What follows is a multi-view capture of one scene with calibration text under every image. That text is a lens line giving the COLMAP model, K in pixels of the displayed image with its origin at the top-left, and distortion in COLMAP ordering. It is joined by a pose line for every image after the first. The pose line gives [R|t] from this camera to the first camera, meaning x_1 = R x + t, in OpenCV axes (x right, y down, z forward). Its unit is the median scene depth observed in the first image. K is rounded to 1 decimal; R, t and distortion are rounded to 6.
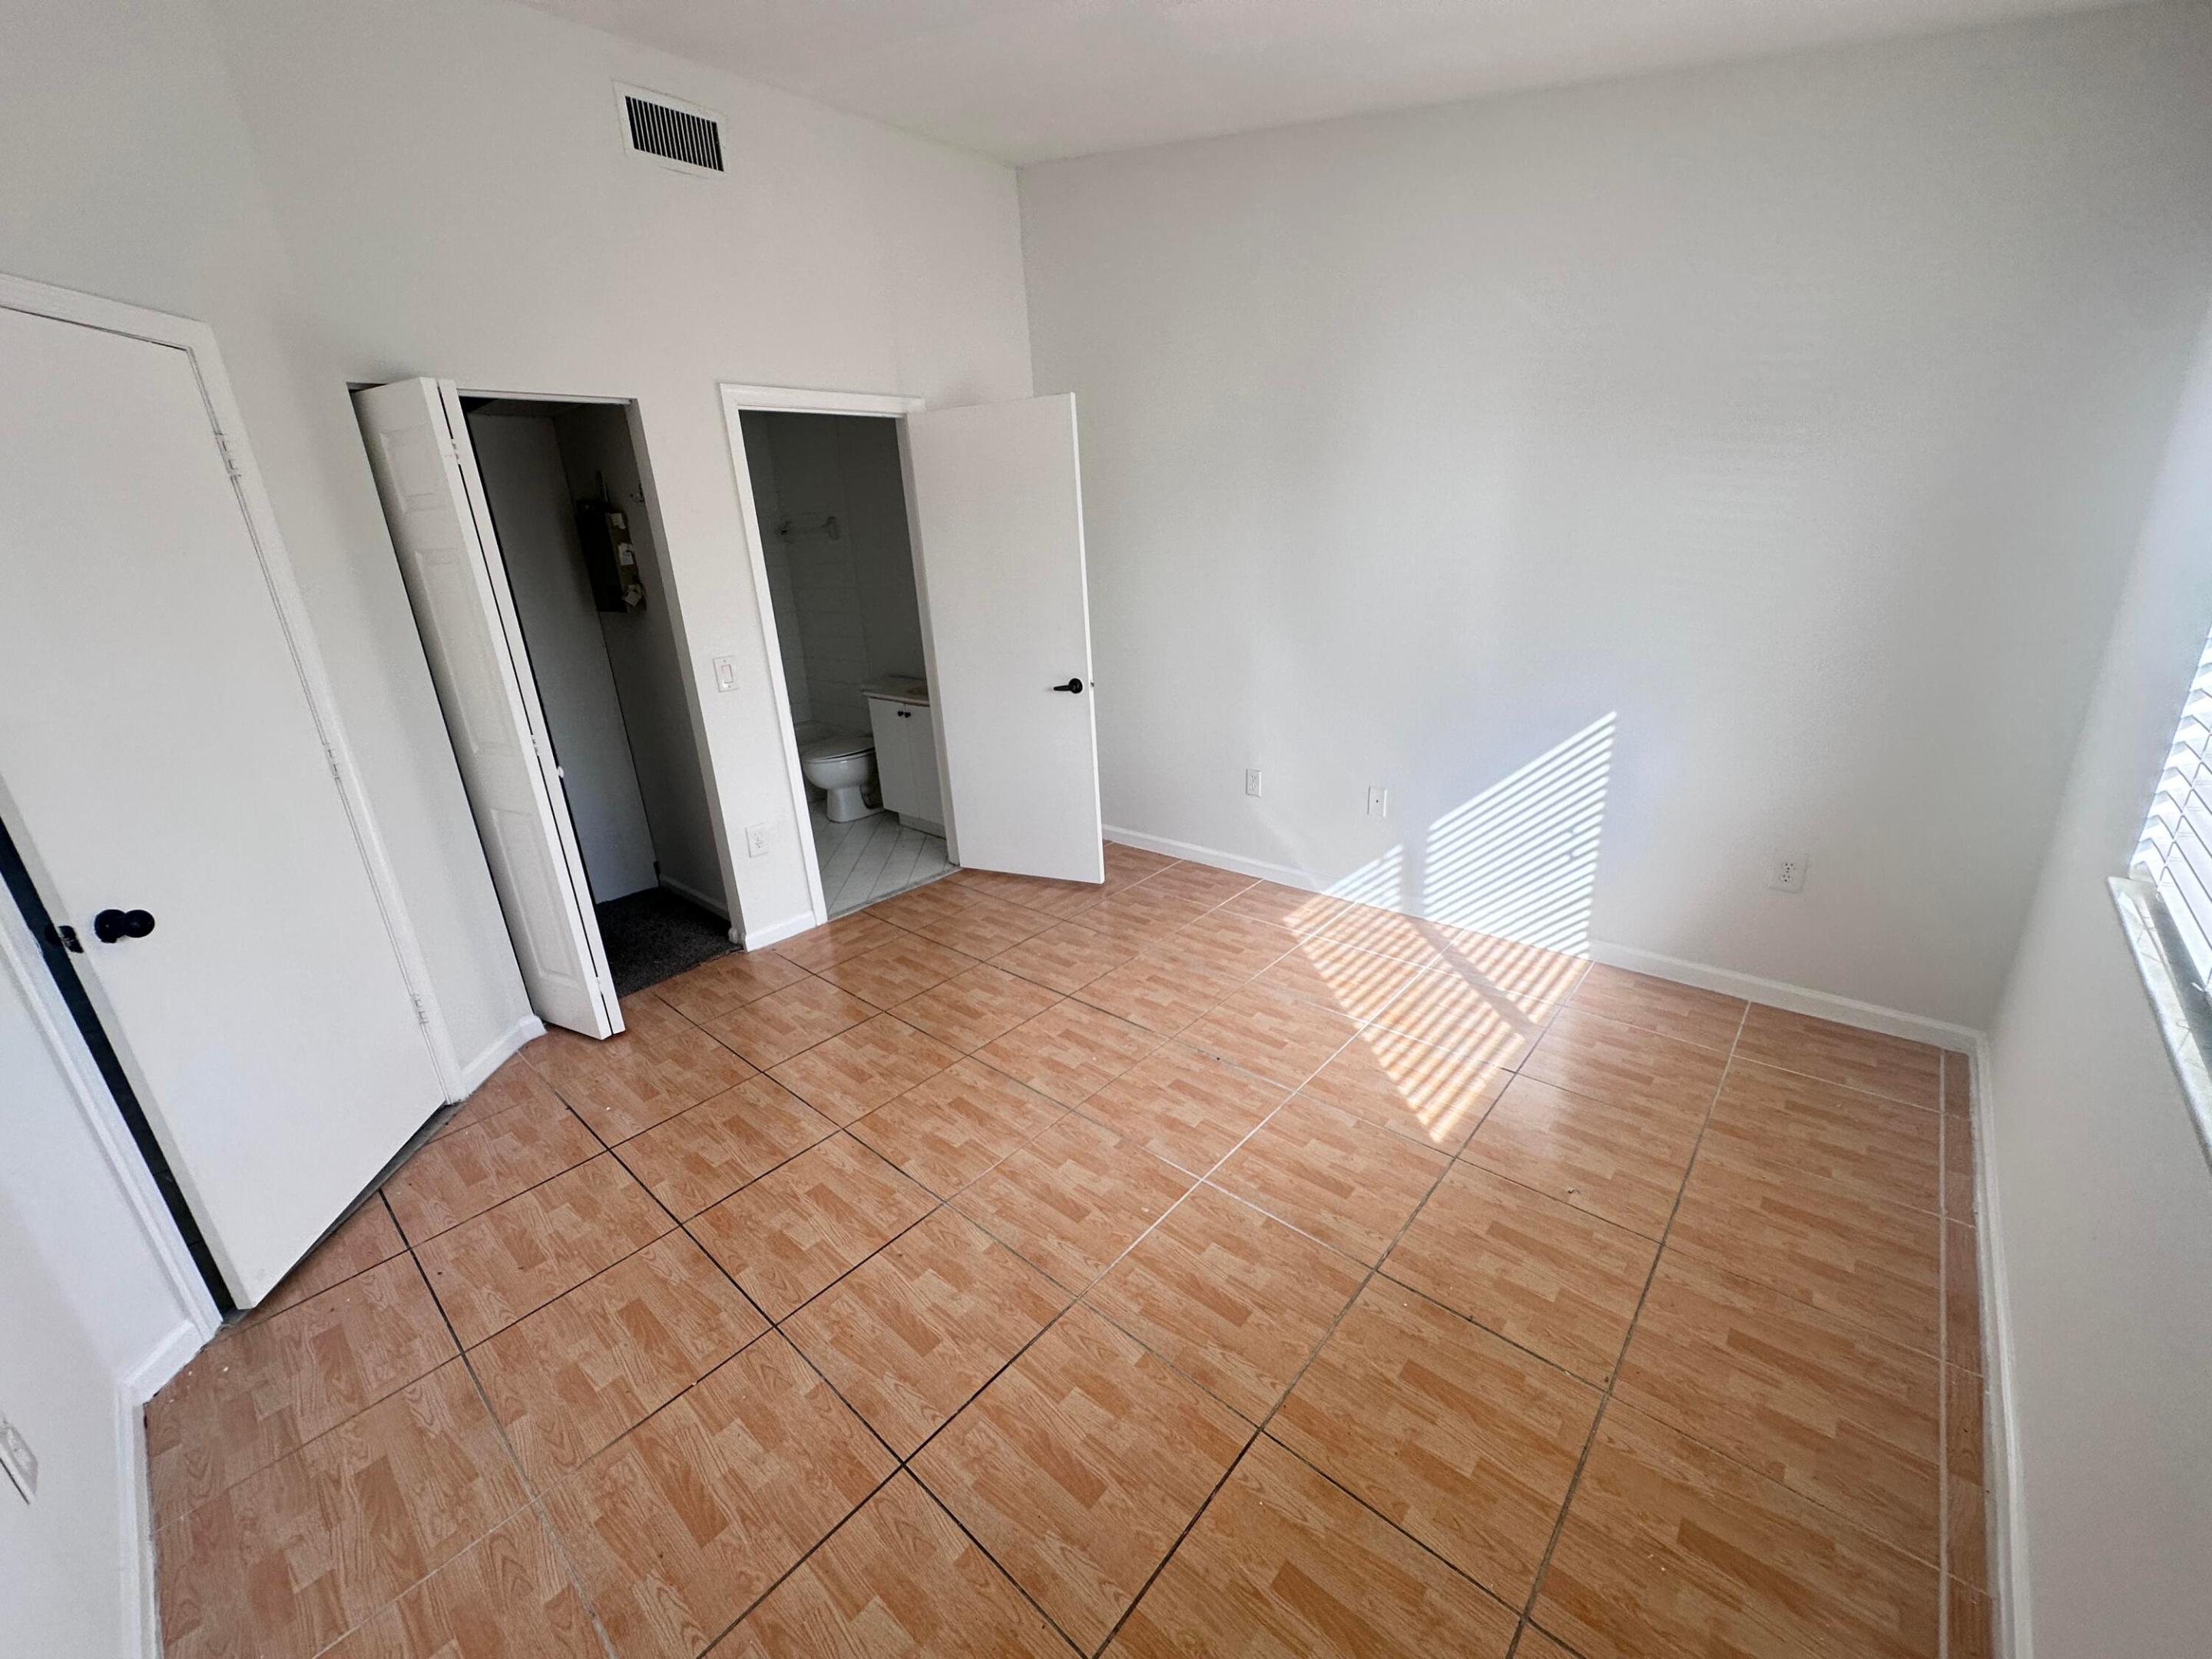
lens RADIAL K [[877.6, 0, 1077.1], [0, 877.6, 857.8], [0, 0, 1]] dist [0.001634, -0.000128]
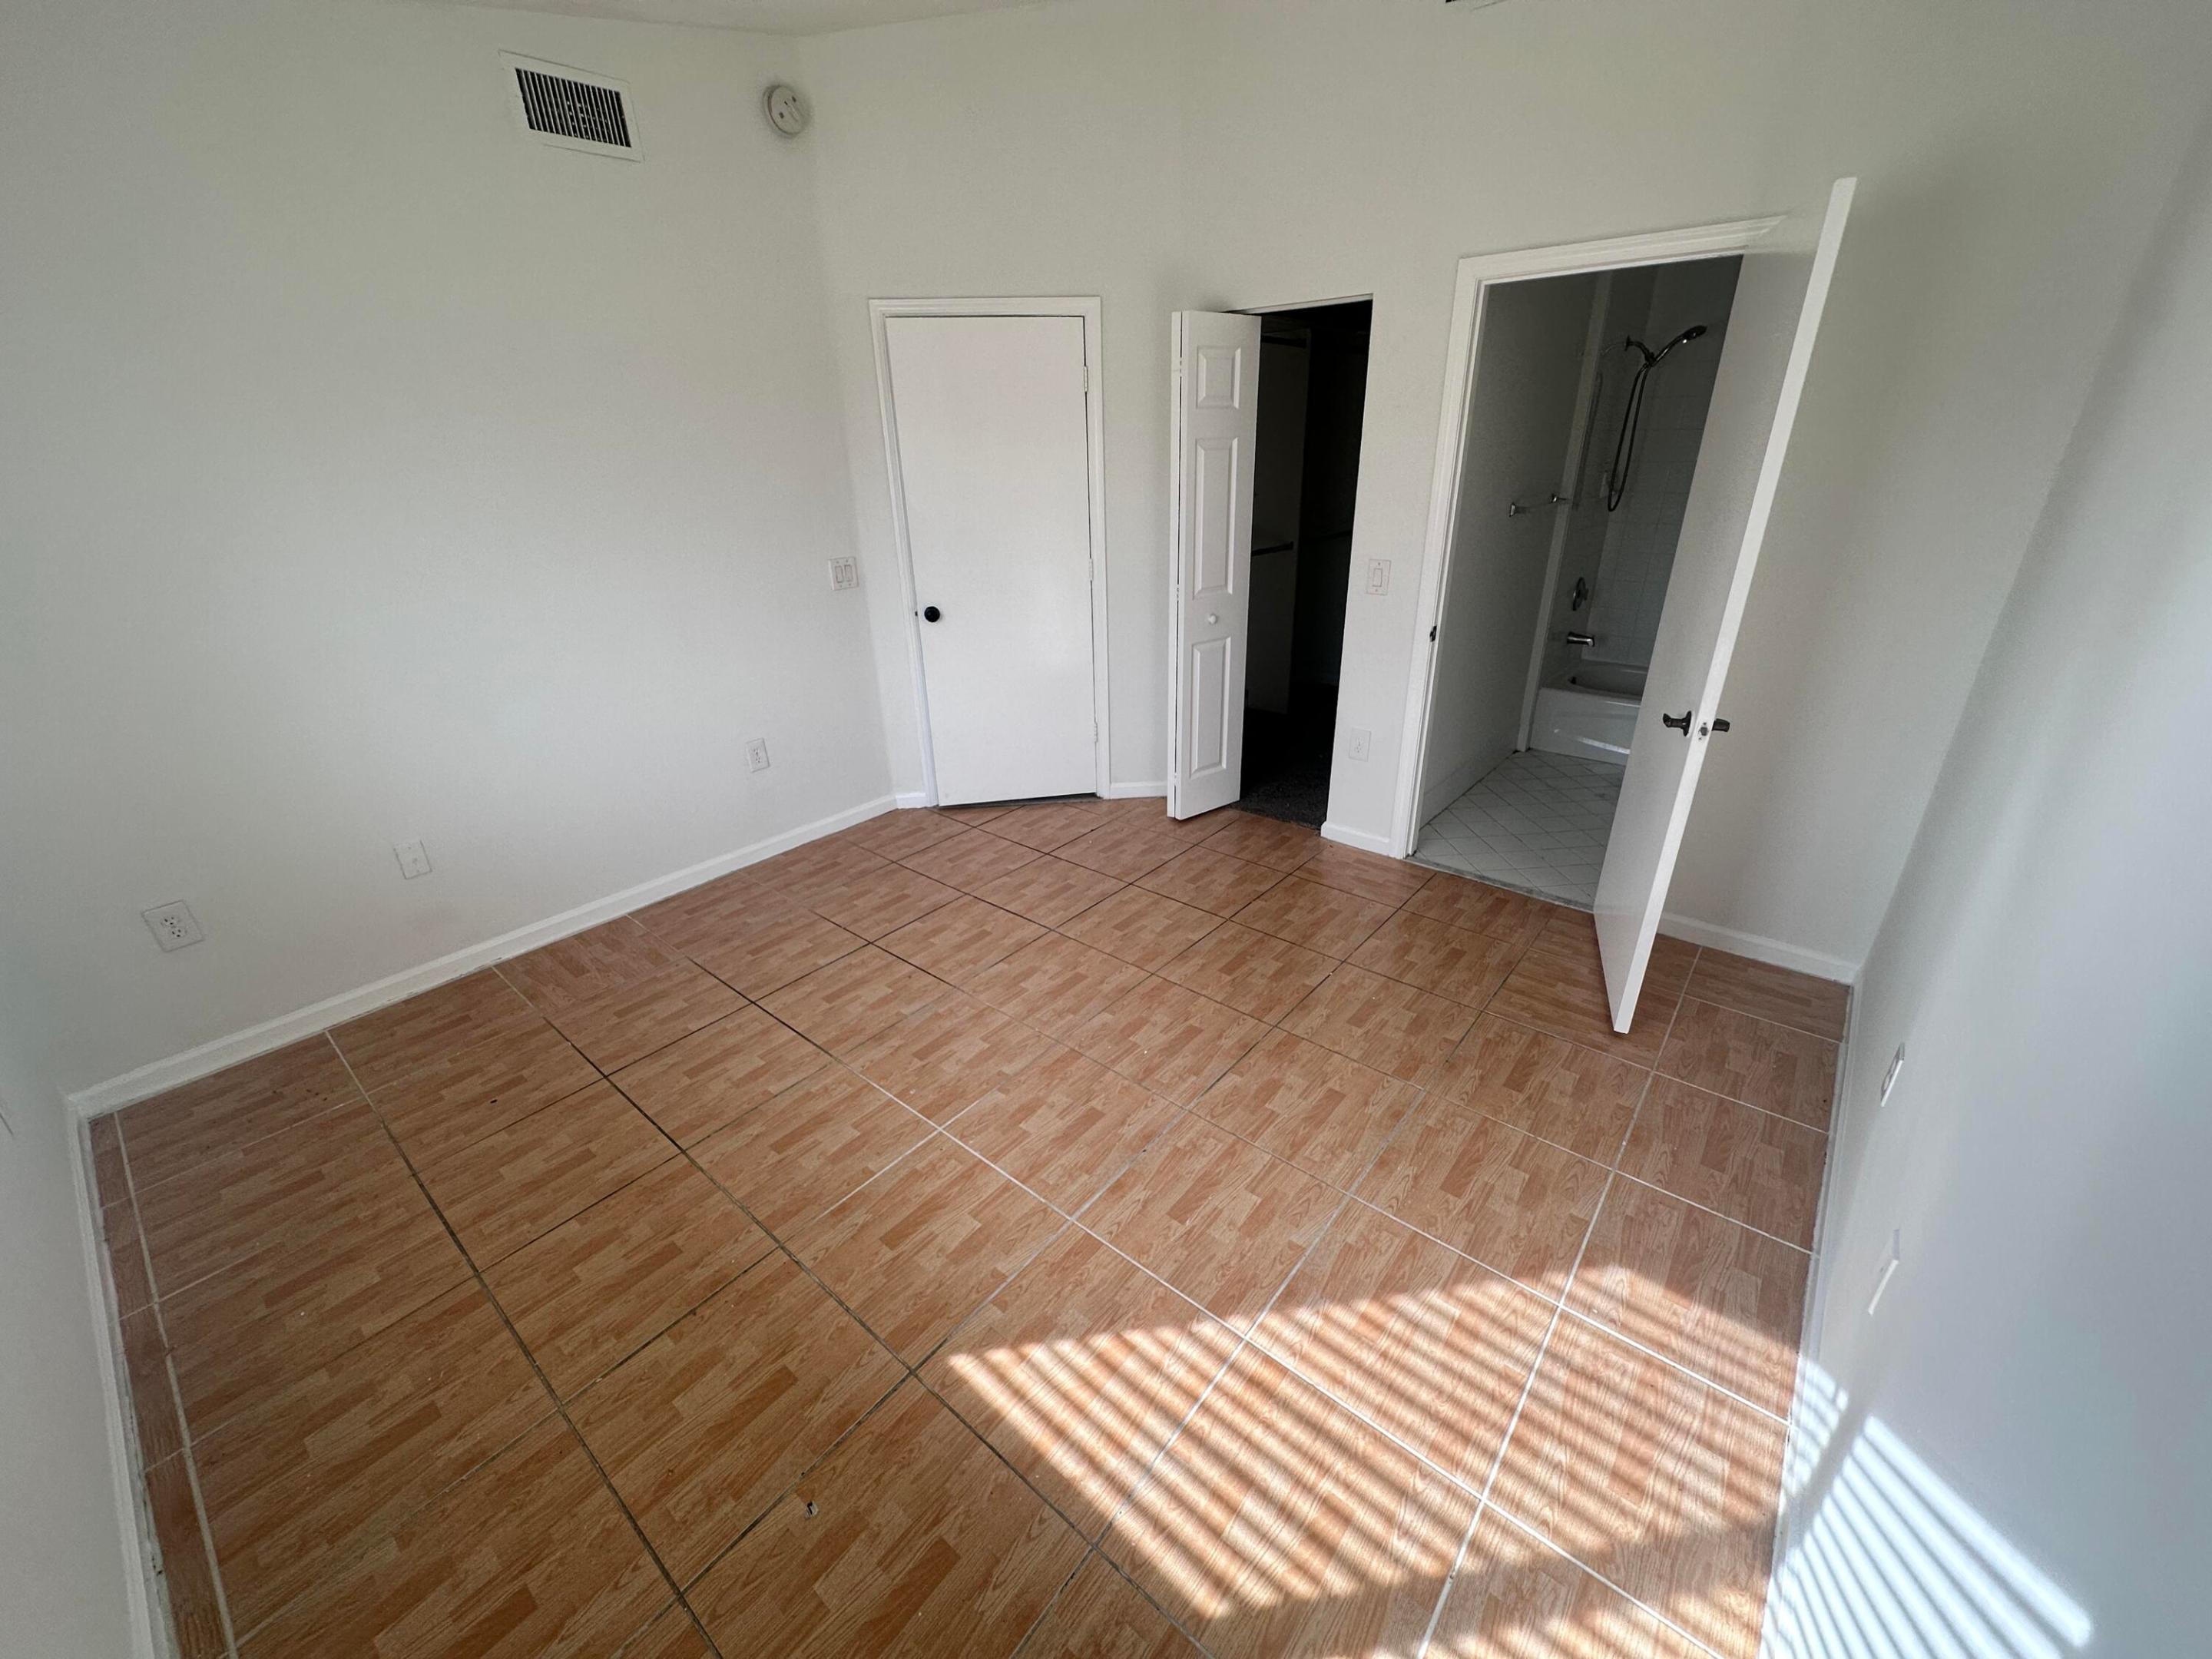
lens RADIAL K [[882.9, 0, 1104.4], [0, 882.9, 831.3], [0, 0, 1]] dist [-0.000502, 0.000112]
pose [[0.040870, 0.454630, -0.889742, 1.066420], [-0.331774, 0.846136, 0.417109, -0.486834], [0.942473, 0.278147, 0.185416, 1.061191]]
